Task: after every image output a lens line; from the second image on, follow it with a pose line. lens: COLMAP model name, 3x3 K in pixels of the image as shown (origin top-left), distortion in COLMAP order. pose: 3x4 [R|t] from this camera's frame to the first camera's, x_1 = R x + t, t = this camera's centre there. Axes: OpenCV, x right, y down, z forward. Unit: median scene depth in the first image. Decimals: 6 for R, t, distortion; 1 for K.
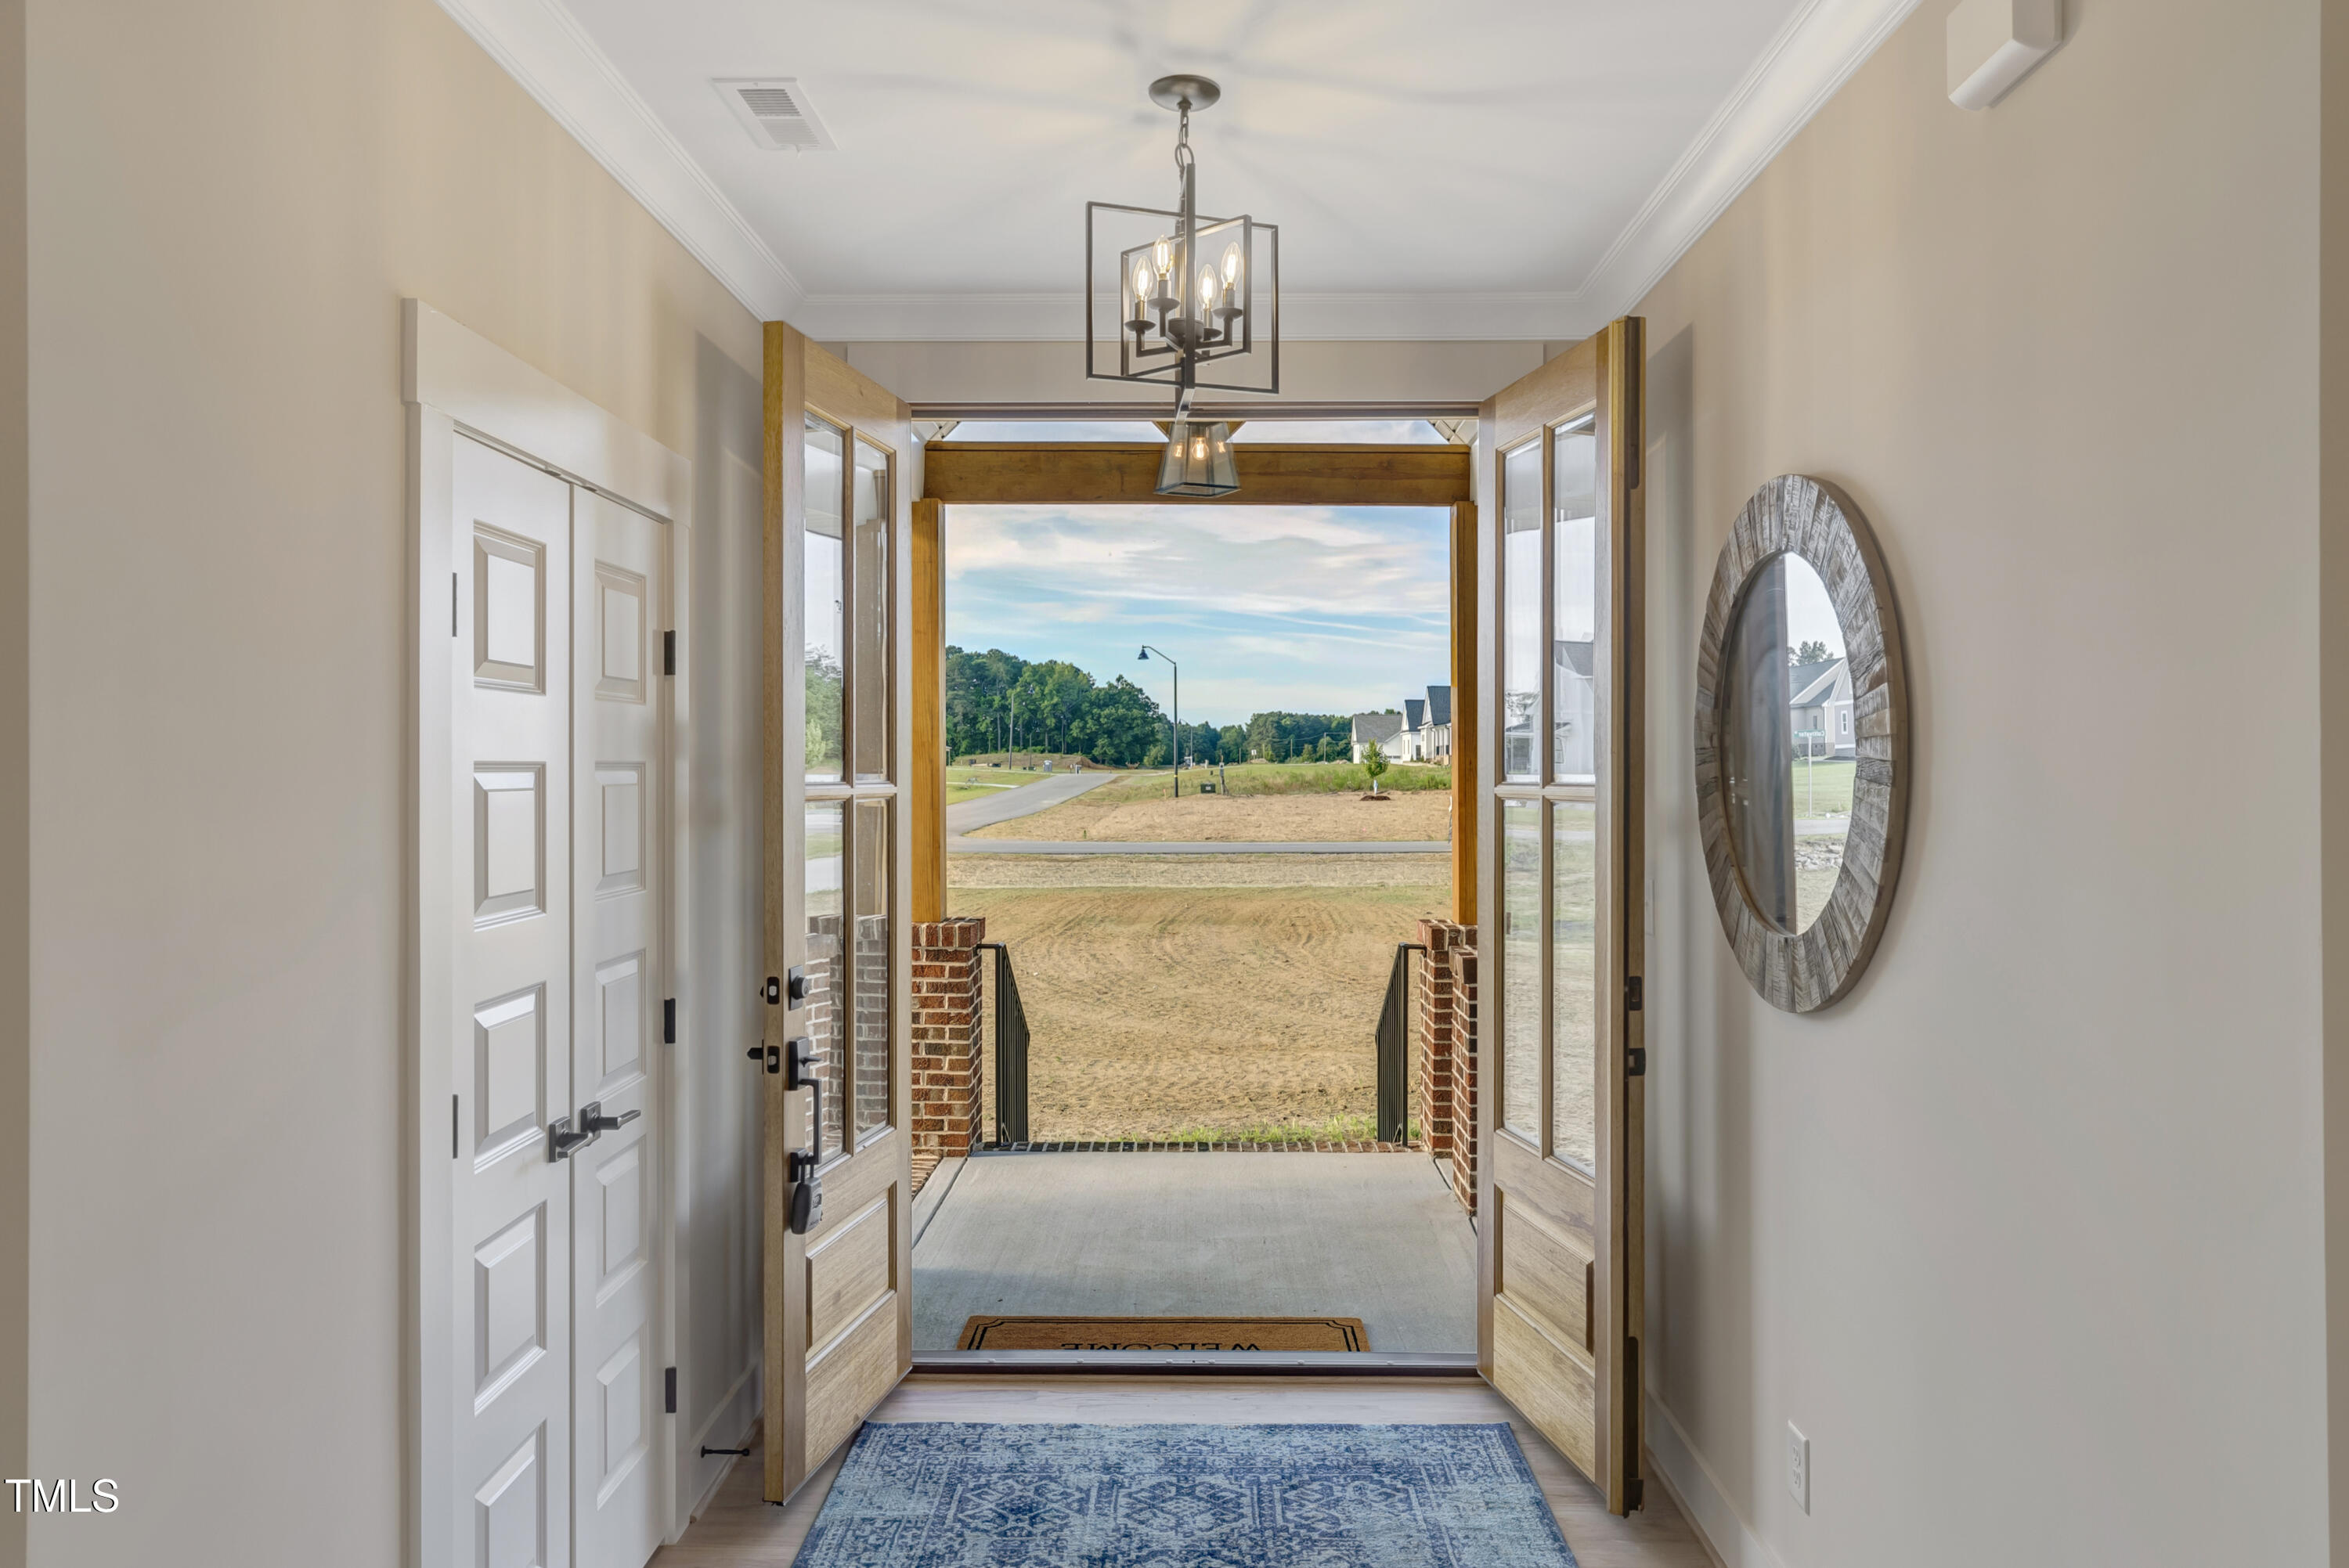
lens RADIAL K [[1548.3, 0, 1174.5], [0, 1548.3, 784.0], [0, 0, 1]] dist [-0.000007, -0.000002]
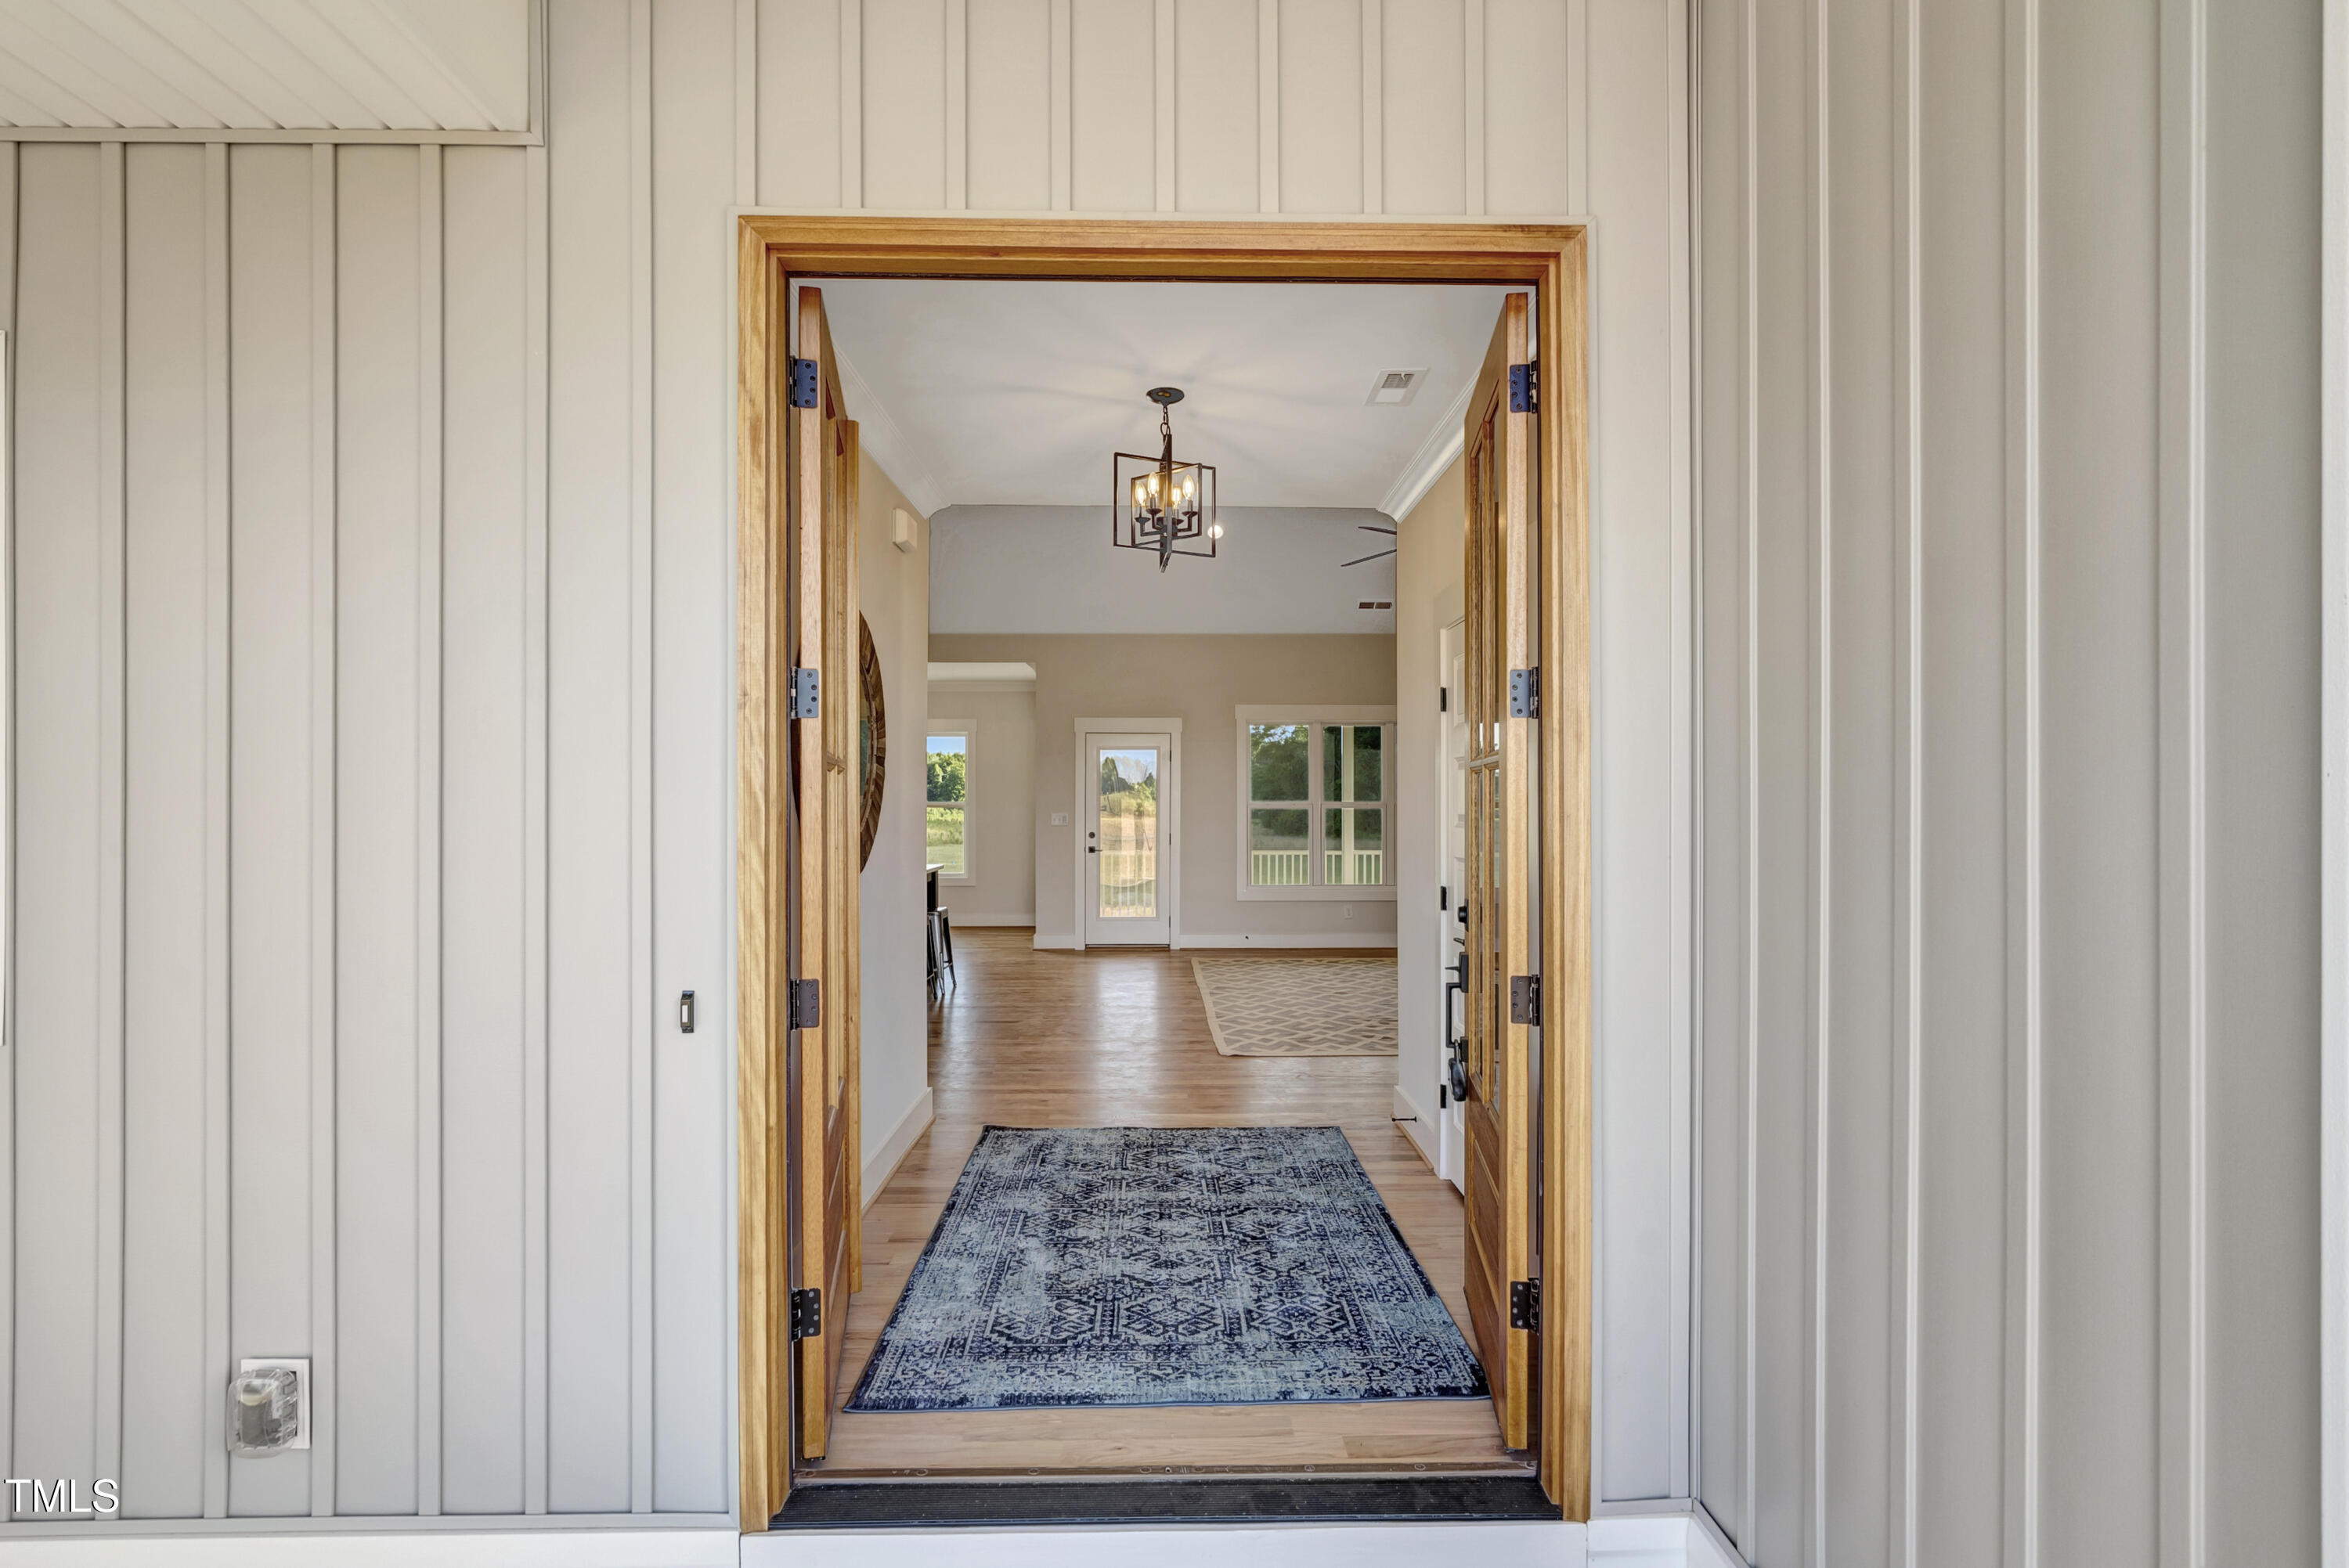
lens RADIAL K [[1066.2, 0, 1174.5], [0, 1066.2, 784.0], [0, 0, 1]] dist [-0.013445, 0.000074]
pose [[-0.999453, -0.000668, -0.033068, 0.009953], [-0.001132, 0.999901, 0.014021, 0.002757], [0.033056, 0.014051, -0.999355, 0.562619]]
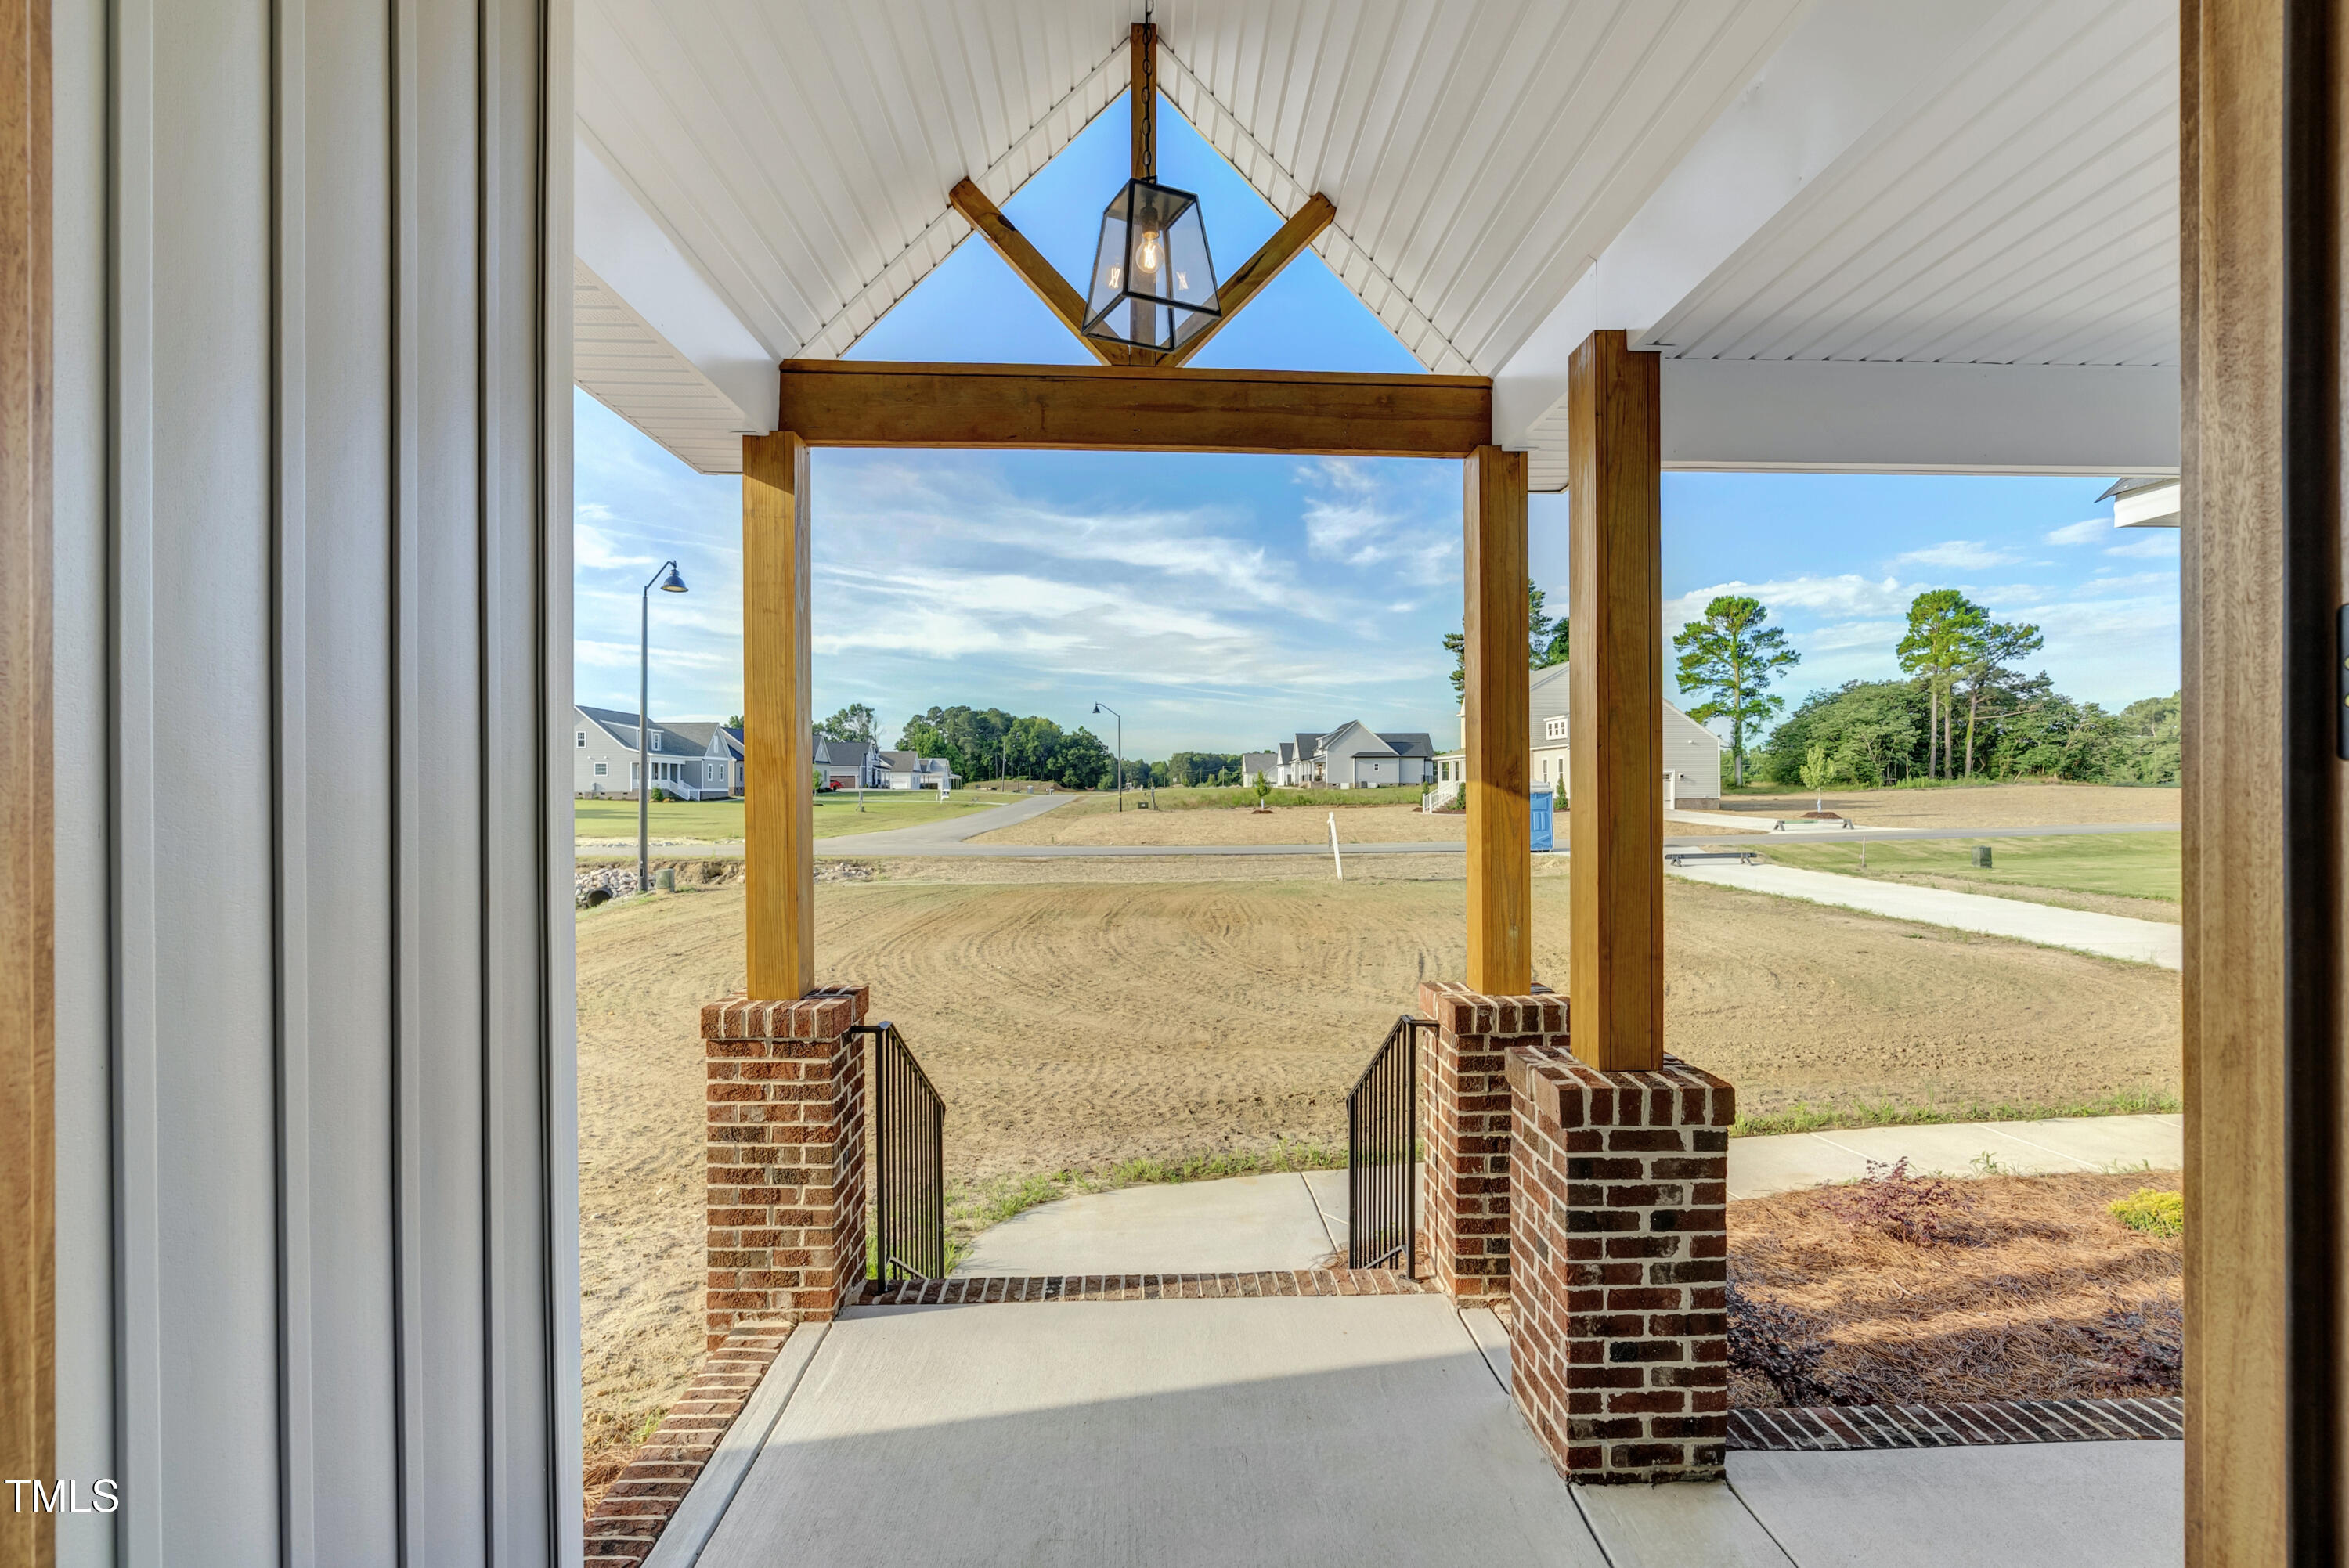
lens RADIAL K [[1066.2, 0, 1174.5], [0, 1066.2, 784.0], [0, 0, 1]] dist [-0.013445, 0.000074]
pose [[0.998657, -0.001963, 0.051770, 0.001375], [0.002822, 0.999859, -0.016523, -0.002492], [-0.051731, 0.016647, 0.998522, 0.199676]]
